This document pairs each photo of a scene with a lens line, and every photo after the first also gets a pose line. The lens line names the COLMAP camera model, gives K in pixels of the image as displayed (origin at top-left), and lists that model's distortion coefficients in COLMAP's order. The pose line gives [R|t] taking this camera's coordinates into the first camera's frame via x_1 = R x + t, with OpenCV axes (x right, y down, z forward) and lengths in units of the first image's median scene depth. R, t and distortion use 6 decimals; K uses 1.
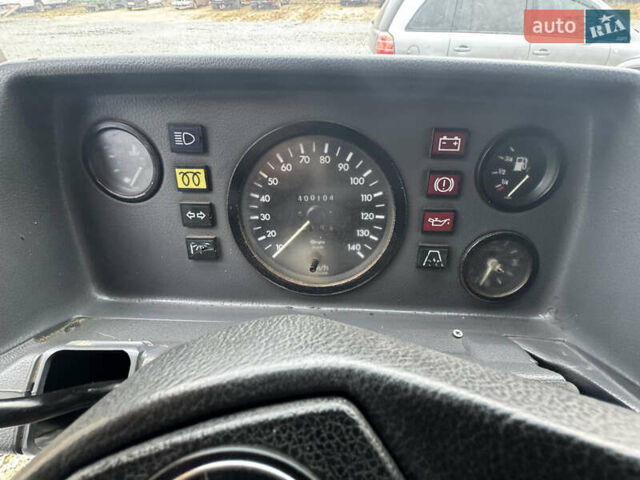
lens RADIAL K [[306.8, 0, 324.3], [0, 306.8, 239.7], [0, 0, 1]] dist [0.006533, 0.000213]
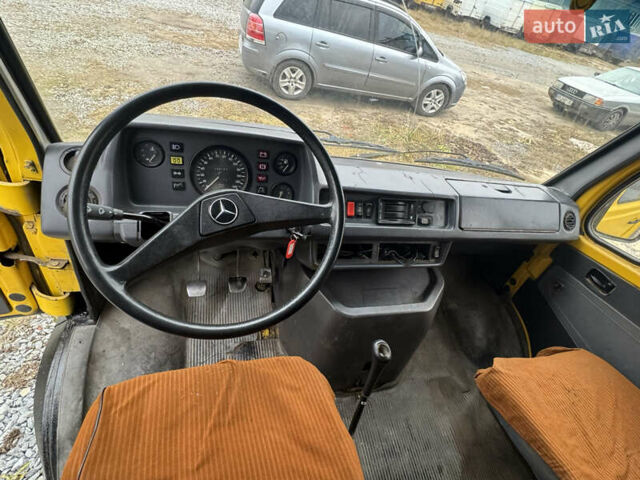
lens RADIAL K [[306.8, 0, 324.3], [0, 306.8, 239.7], [0, 0, 1]] dist [0.006533, 0.000213]
pose [[0.925789, -0.041577, 0.375747, -0.250695], [0.009647, 0.996208, 0.086463, 0.302998], [-0.377917, -0.076421, 0.922680, -2.204238]]
